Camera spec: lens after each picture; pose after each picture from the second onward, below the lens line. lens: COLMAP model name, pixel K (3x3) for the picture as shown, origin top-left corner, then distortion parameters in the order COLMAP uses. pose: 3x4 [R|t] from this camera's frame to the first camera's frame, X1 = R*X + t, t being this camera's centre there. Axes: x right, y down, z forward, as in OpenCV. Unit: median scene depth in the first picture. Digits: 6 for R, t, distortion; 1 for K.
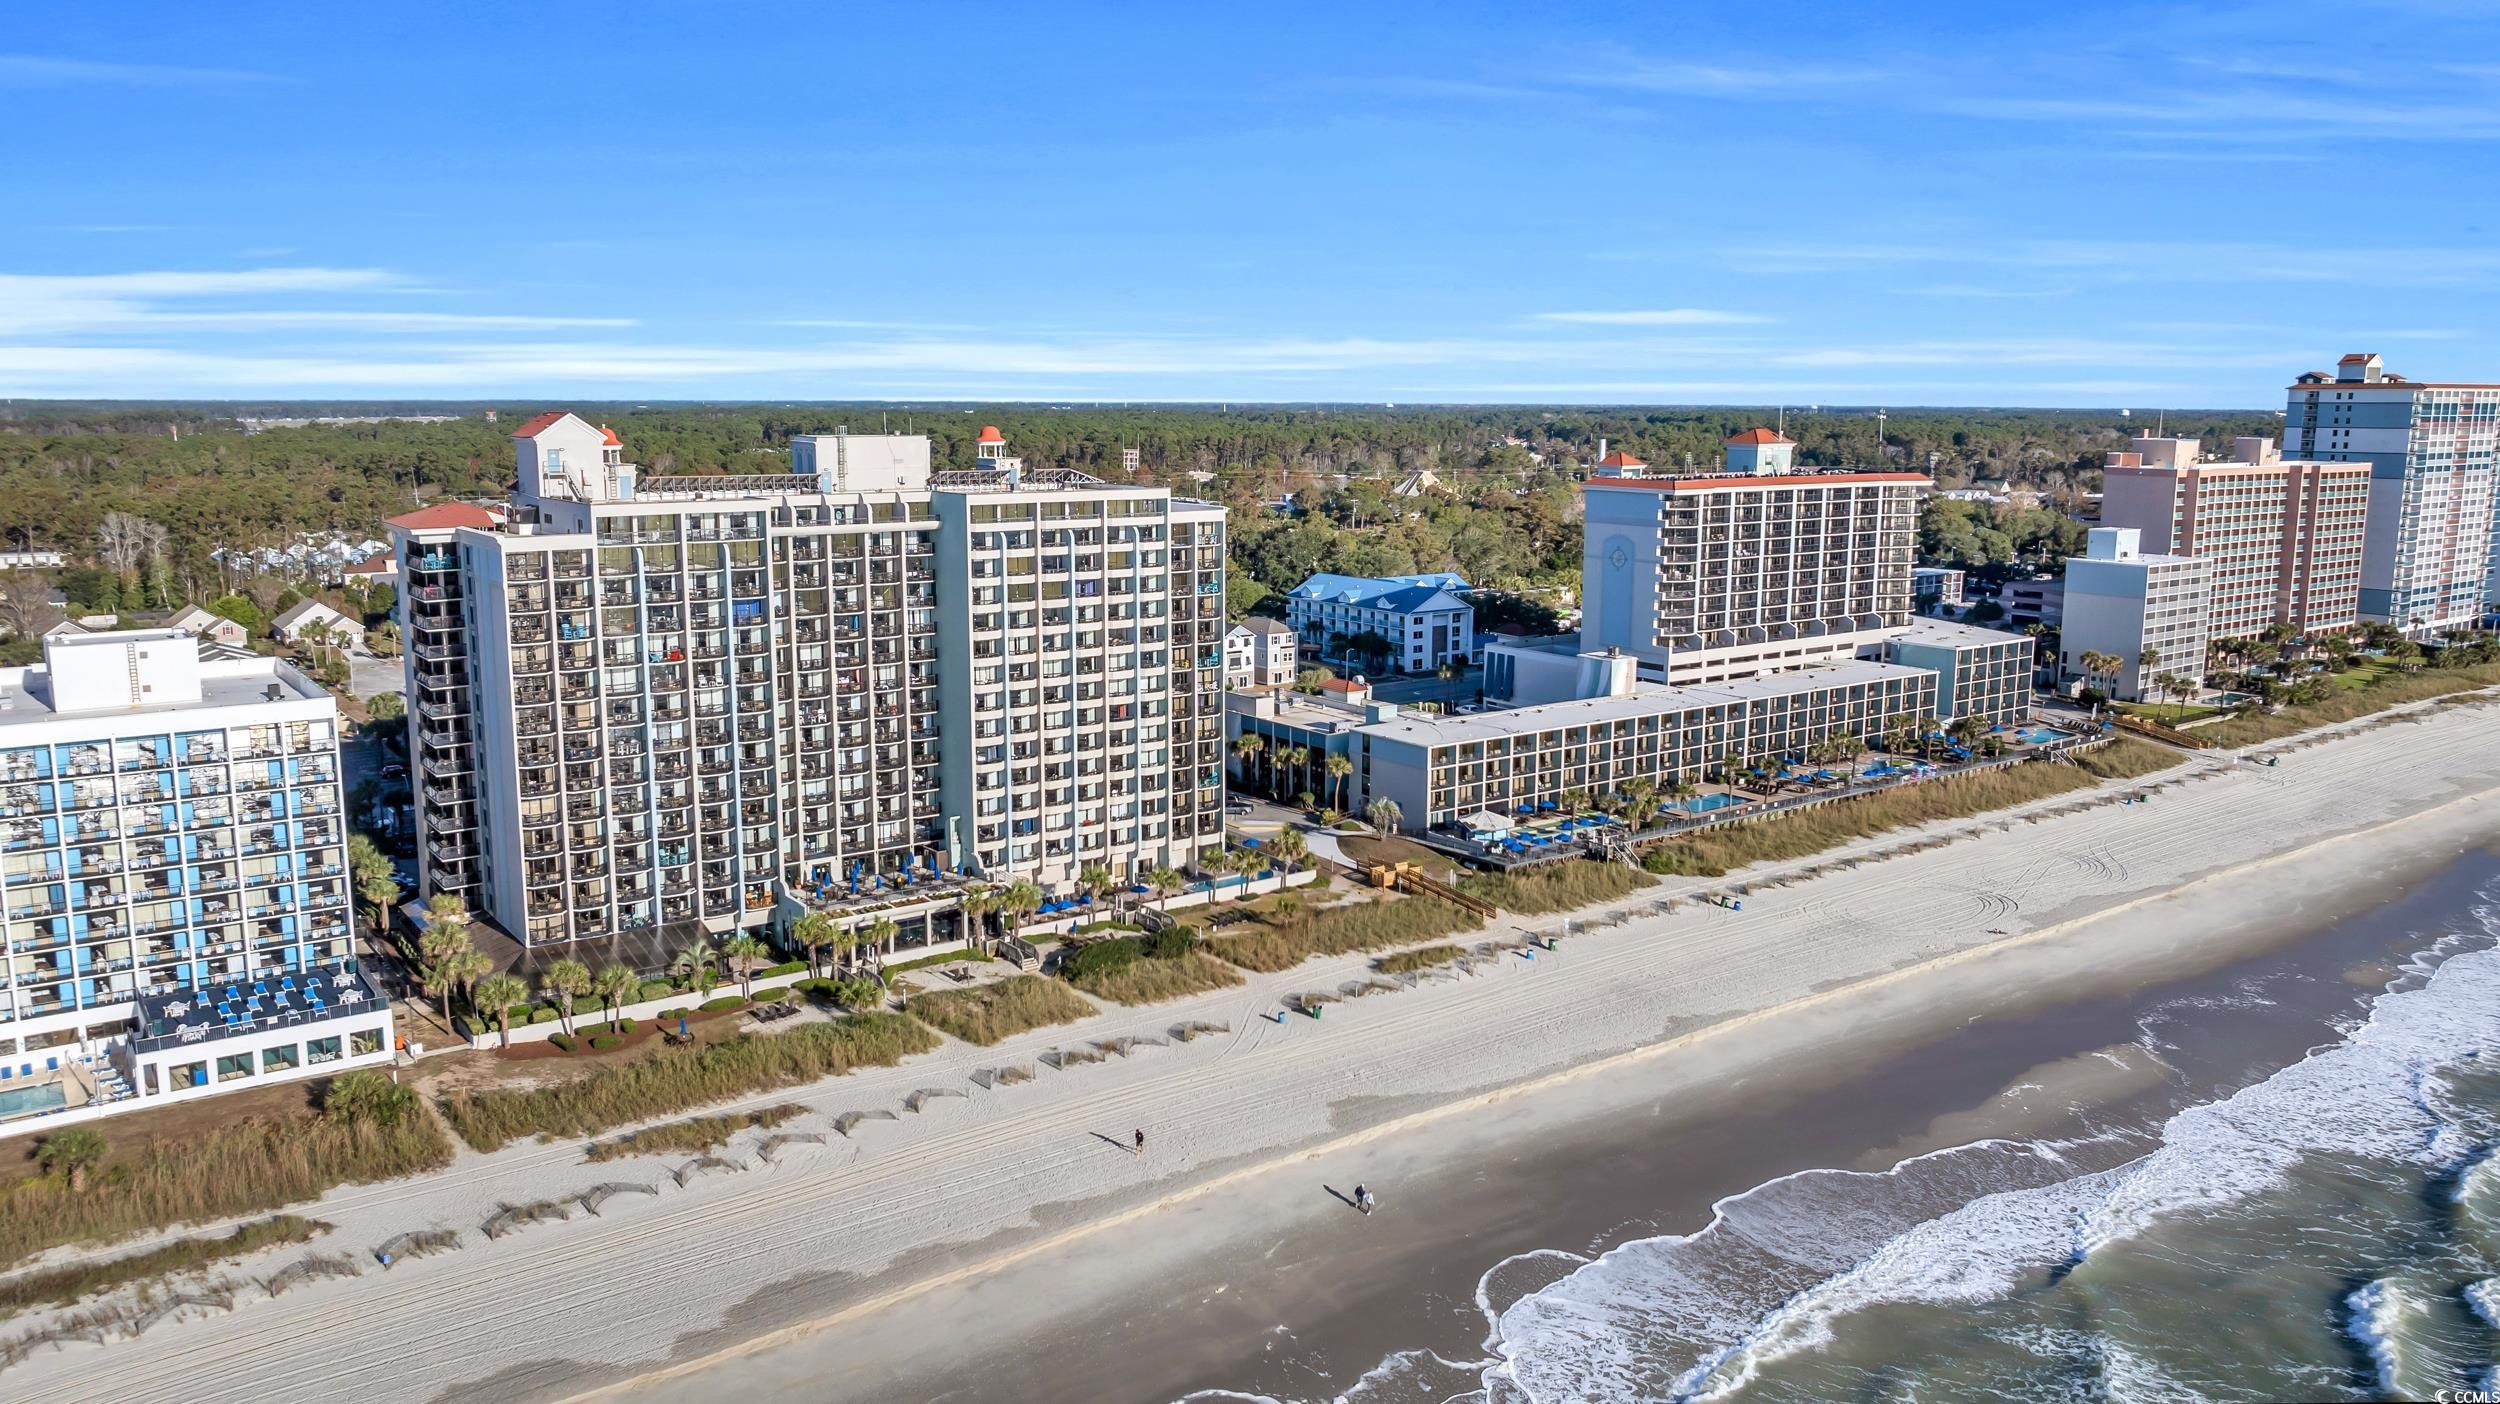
lens RADIAL K [[1781.6, 0, 1250.0], [0, 1781.6, 702.0], [0, 0, 1]] dist [-0.015151, -0.003537]
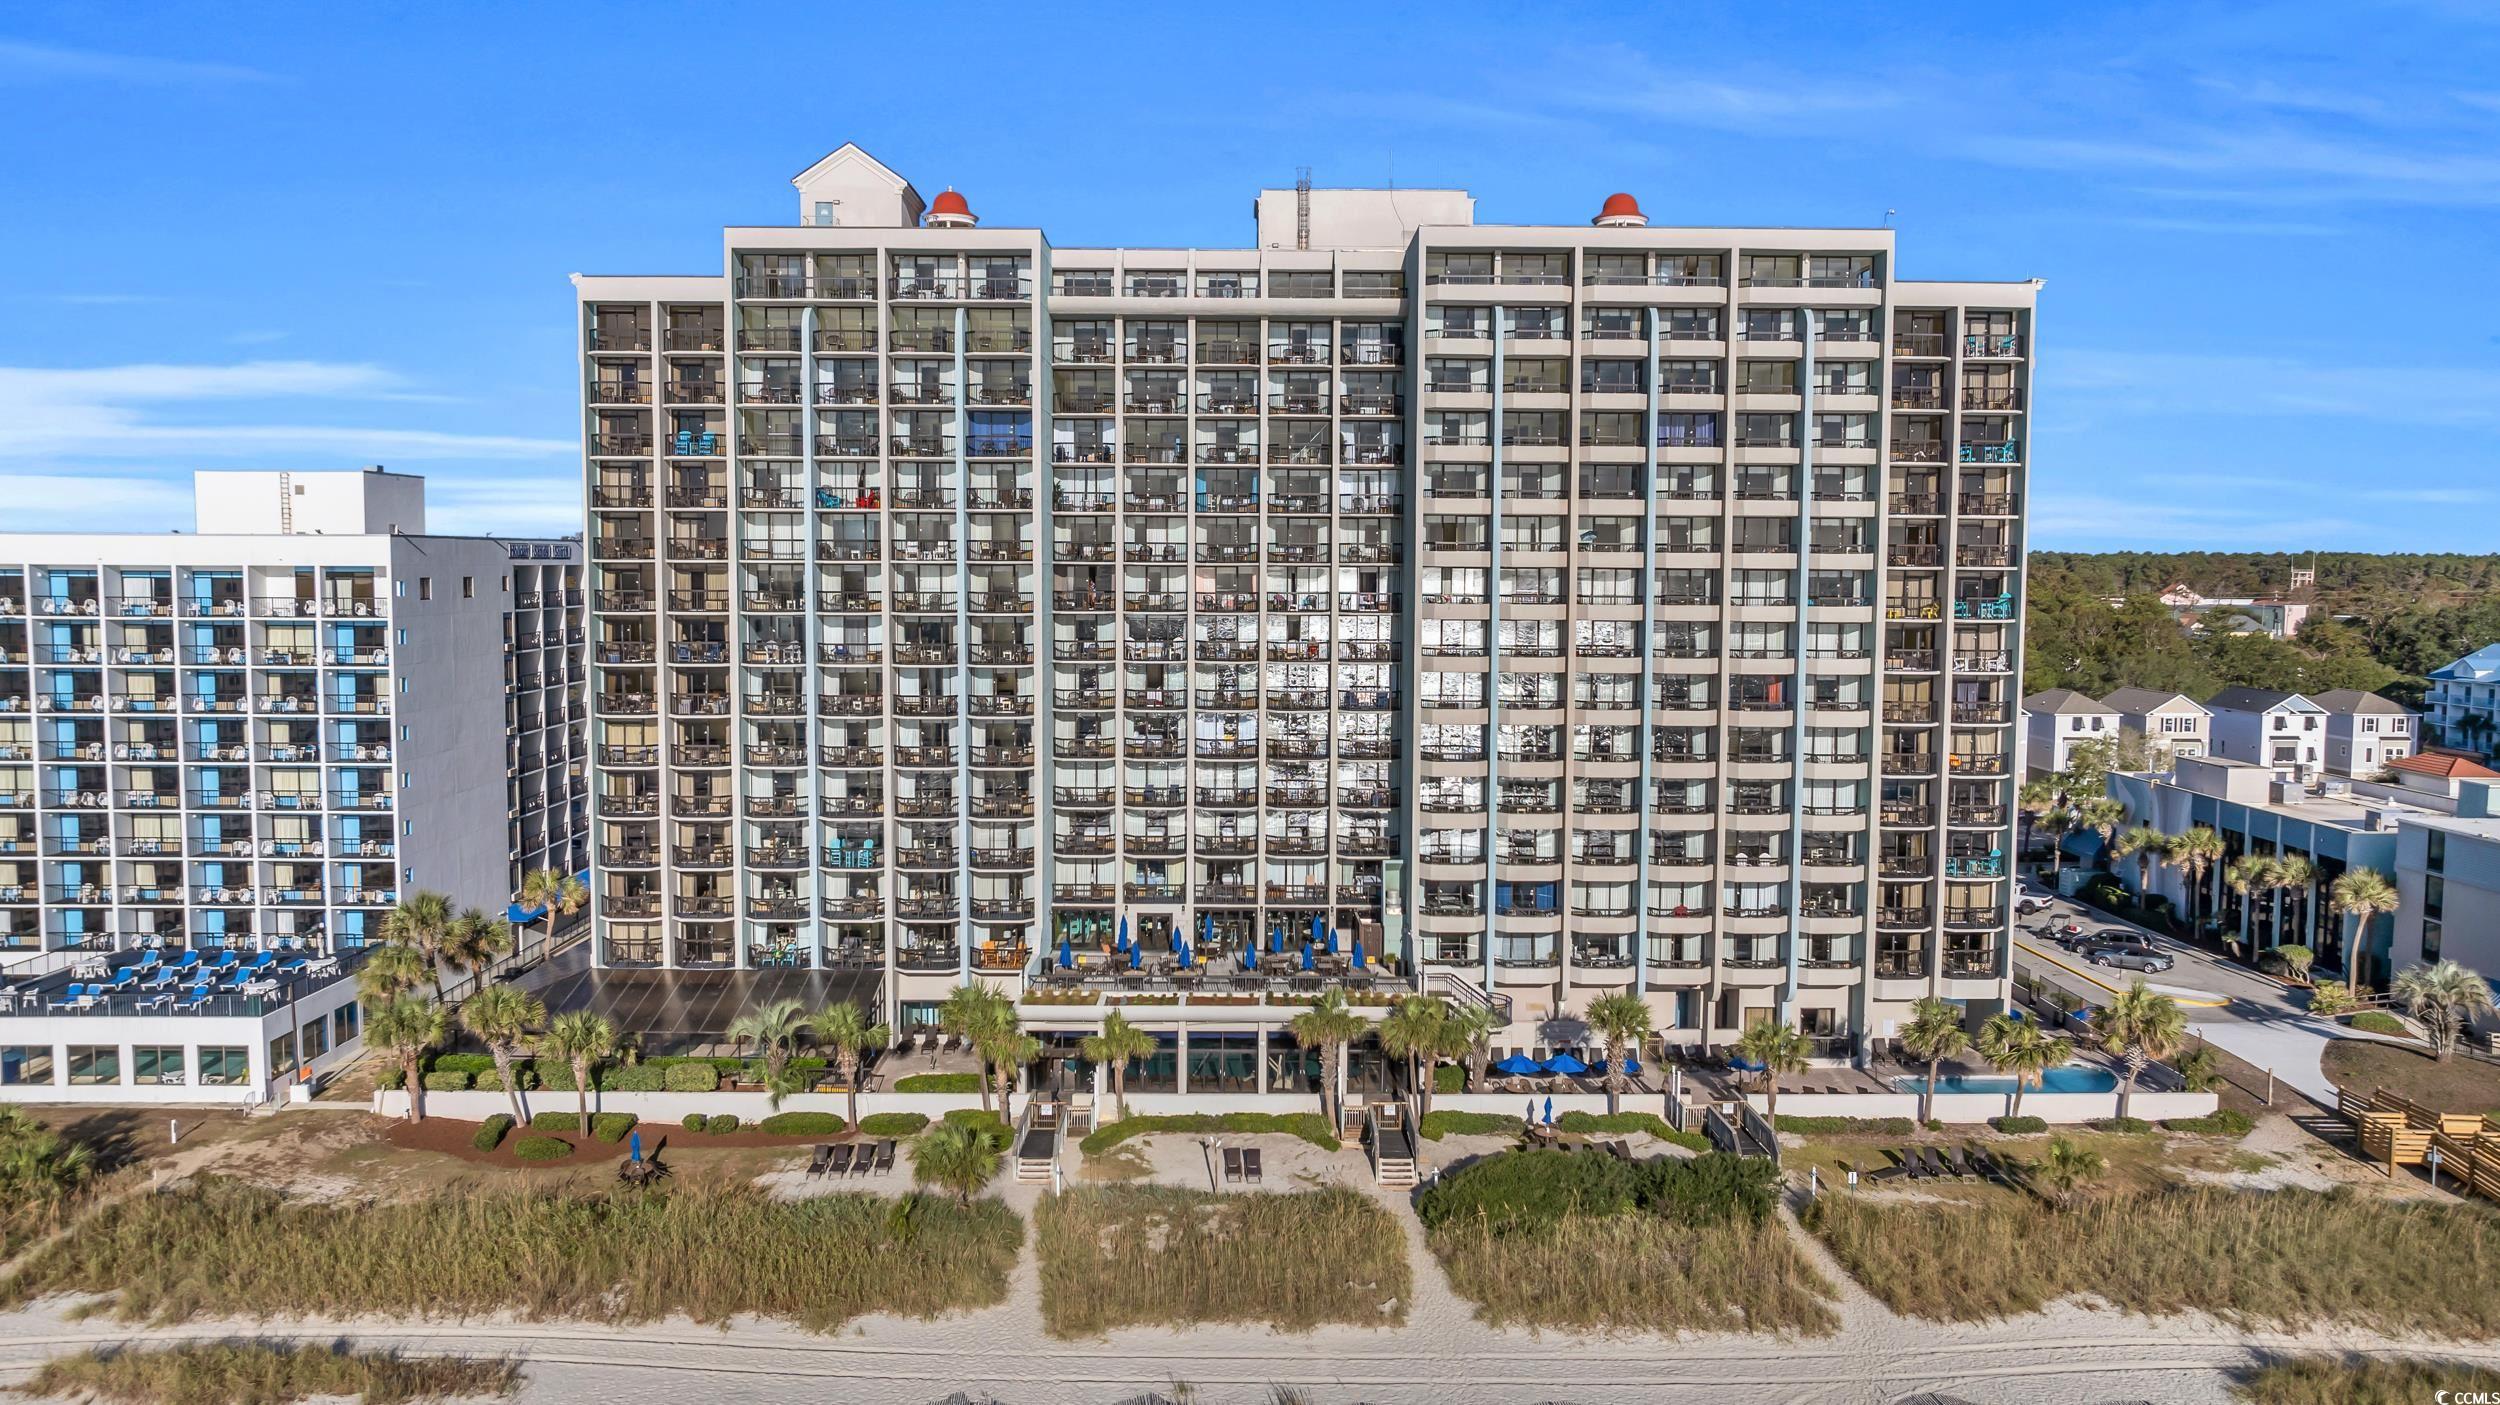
lens RADIAL K [[1770.1, 0, 1257.2], [0, 1770.1, 700.2], [0, 0, 1]] dist [-0.053149, 0.070084]
pose [[0.807365, 0.048315, -0.588071, 0.095000], [-0.102097, 0.993048, -0.058582, 0.048021], [0.581152, 0.107338, 0.806685, 0.508744]]
